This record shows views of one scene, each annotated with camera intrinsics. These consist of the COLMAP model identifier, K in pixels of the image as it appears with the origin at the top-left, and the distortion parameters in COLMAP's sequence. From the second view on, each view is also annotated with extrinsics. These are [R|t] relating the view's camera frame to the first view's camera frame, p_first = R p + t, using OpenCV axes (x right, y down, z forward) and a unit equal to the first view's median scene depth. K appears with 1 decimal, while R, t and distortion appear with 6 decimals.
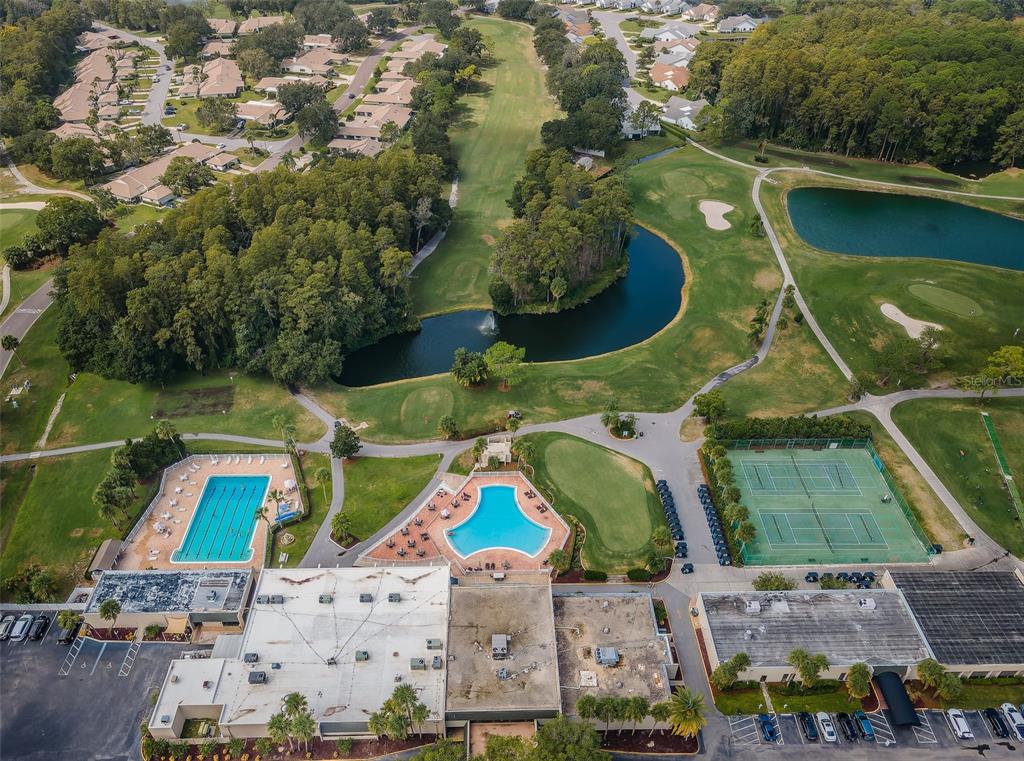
lens RADIAL K [[767.4, 0, 512.0], [0, 767.4, 380.5], [0, 0, 1]] dist [0.033366, -0.030948]
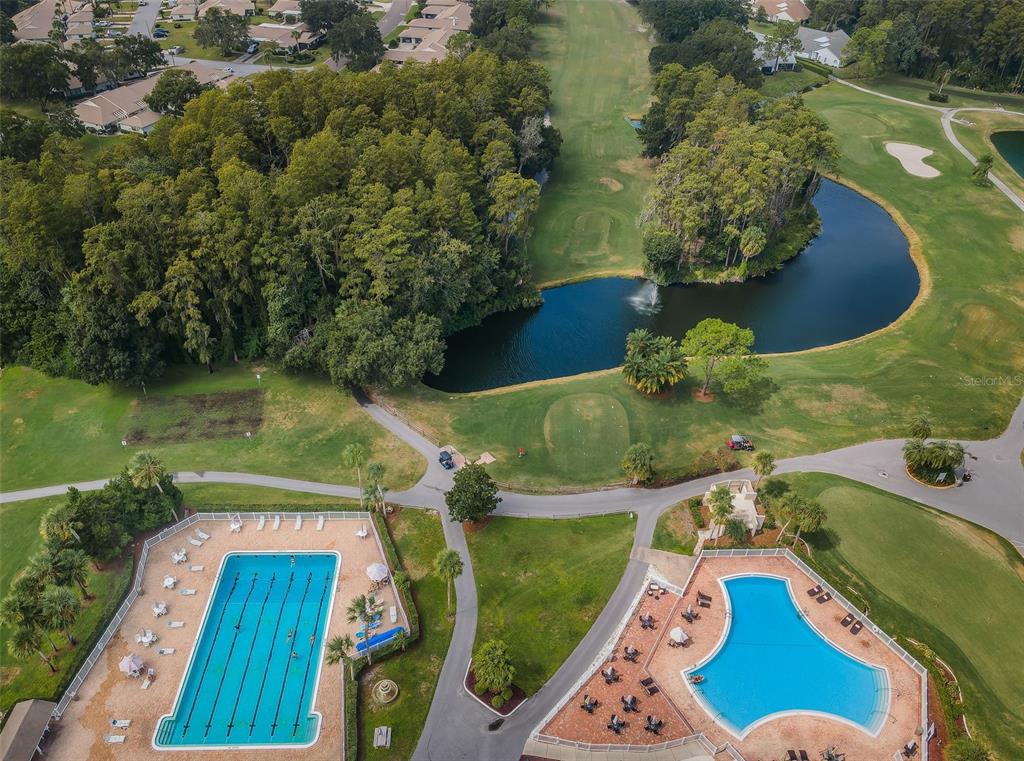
lens RADIAL K [[767.4, 0, 512.0], [0, 767.4, 380.5], [0, 0, 1]] dist [0.033366, -0.030948]
pose [[0.999862, 0.008122, 0.014516, -0.174219], [-0.008031, 0.999948, -0.006262, 0.002152], [-0.014566, 0.006145, 0.999875, 0.392960]]
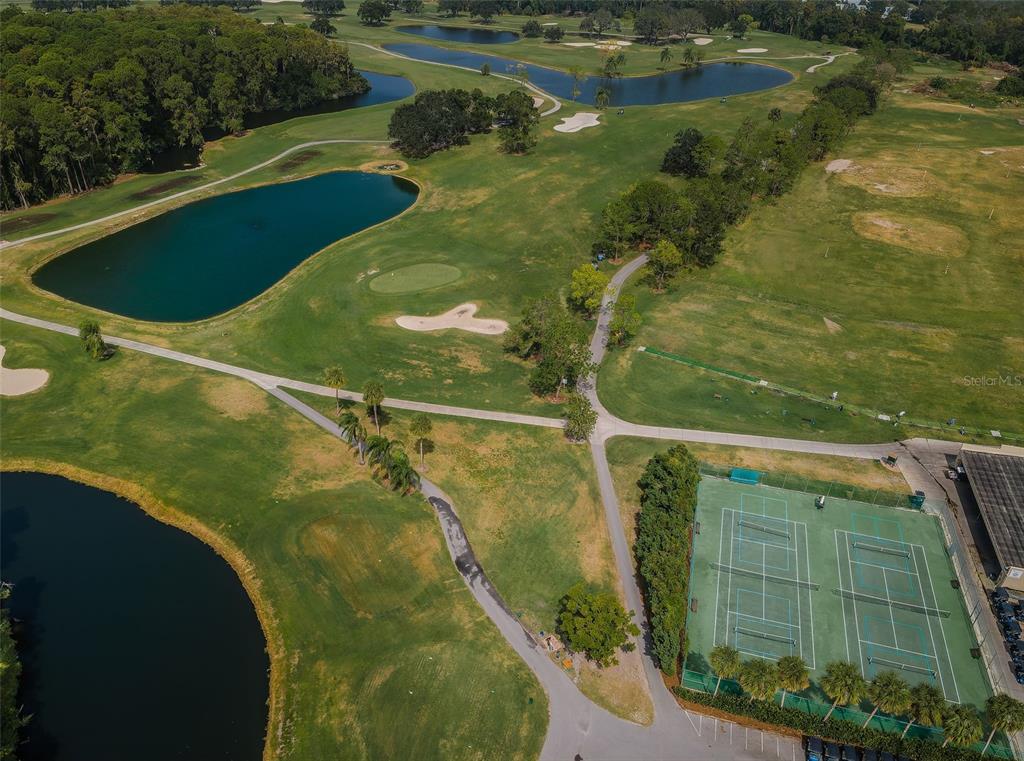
lens RADIAL K [[767.4, 0, 512.0], [0, 767.4, 380.5], [0, 0, 1]] dist [0.033366, -0.030948]
pose [[0.290040, -0.541358, 0.789182, -0.042764], [0.587799, 0.751526, 0.299499, -0.234011], [-0.755228, 0.377014, 0.536182, 0.694244]]
